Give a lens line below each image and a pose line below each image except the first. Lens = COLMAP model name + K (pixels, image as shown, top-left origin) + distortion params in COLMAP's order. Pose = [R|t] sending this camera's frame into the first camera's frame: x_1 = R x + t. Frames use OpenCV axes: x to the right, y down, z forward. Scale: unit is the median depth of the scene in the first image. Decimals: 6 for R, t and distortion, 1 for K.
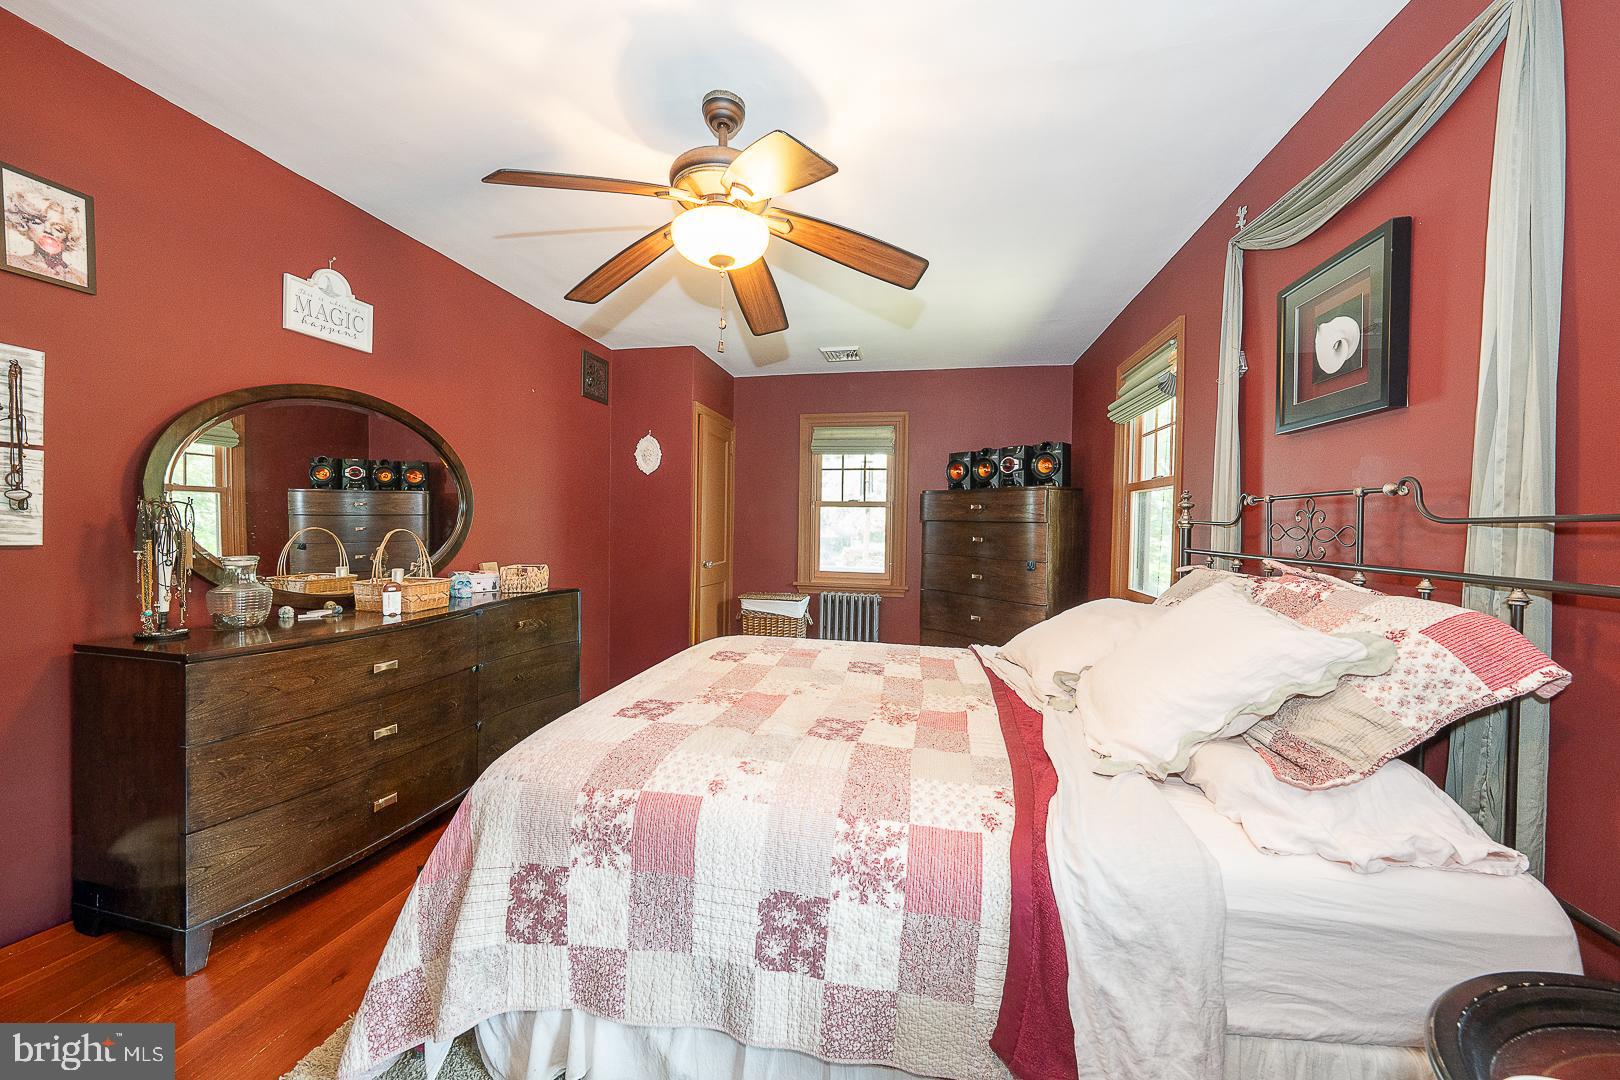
lens RADIAL K [[557.9, 0, 807.7], [0, 557.9, 531.2], [0, 0, 1]] dist [-0.015559, 0.001103]
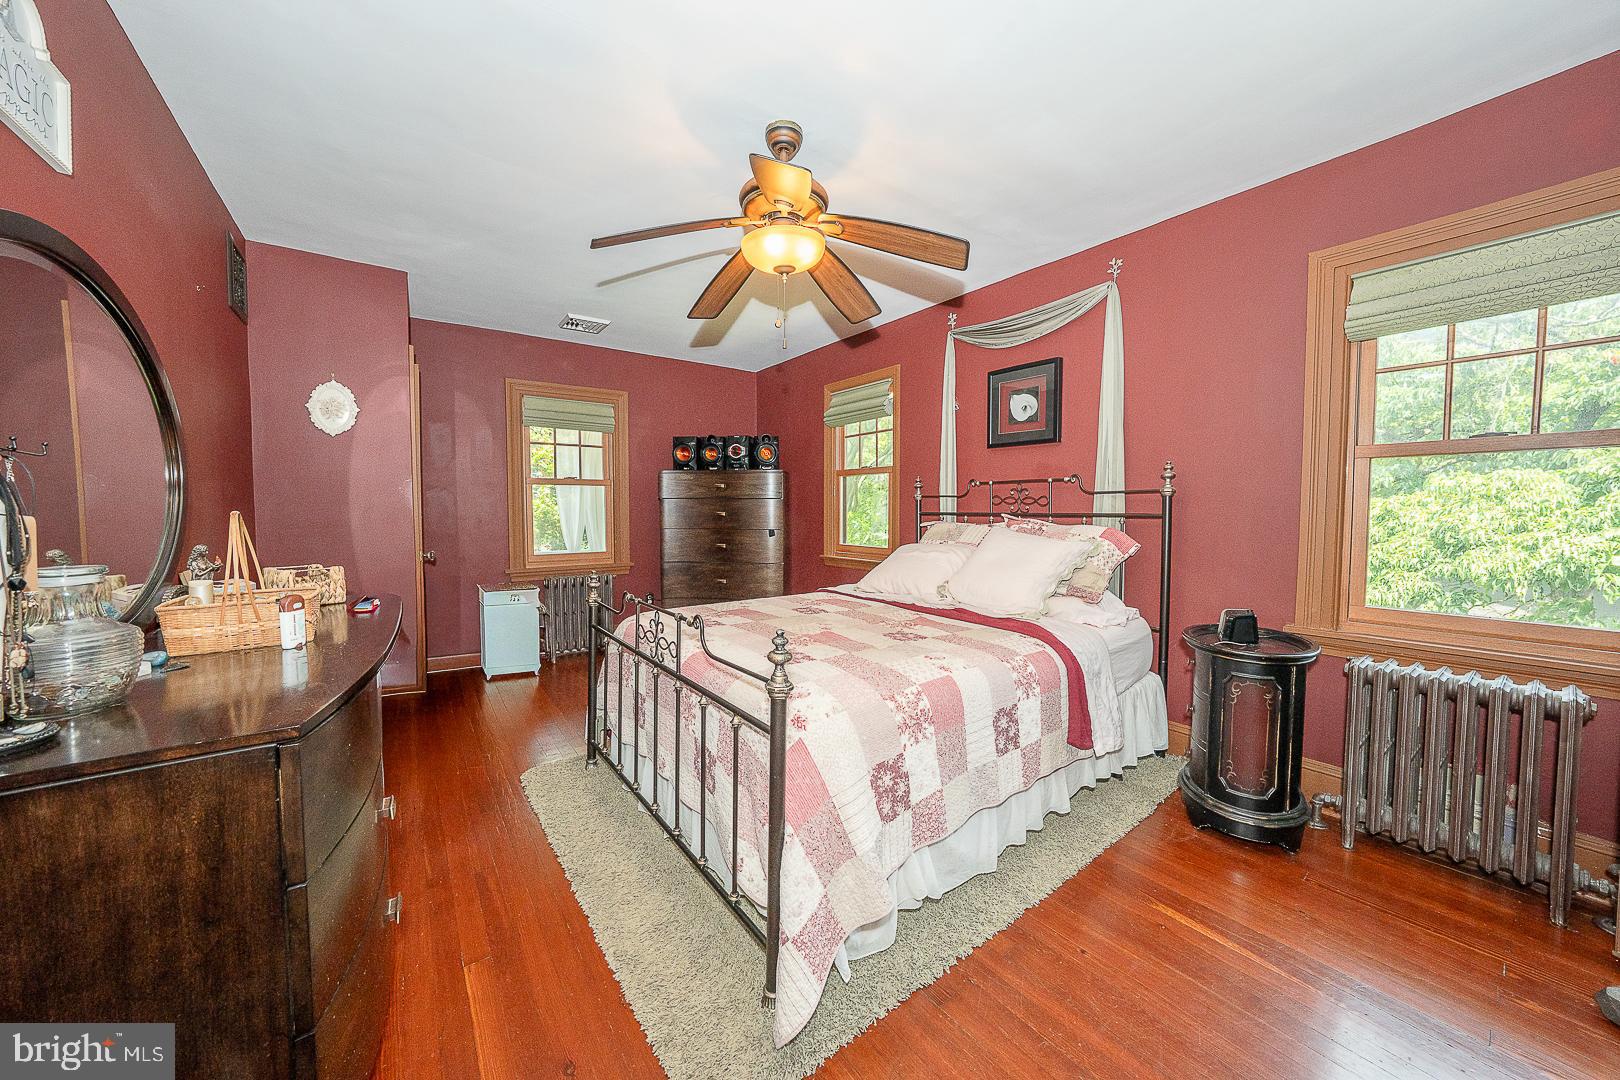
lens RADIAL K [[557.9, 0, 810.9], [0, 557.9, 532.0], [0, 0, 1]] dist [-0.015559, 0.001103]
pose [[0.662778, -0.050722, 0.747096, -0.954920], [0.024660, 0.998641, 0.045923, 0.008349], [-0.748409, -0.012014, 0.663128, 0.177709]]
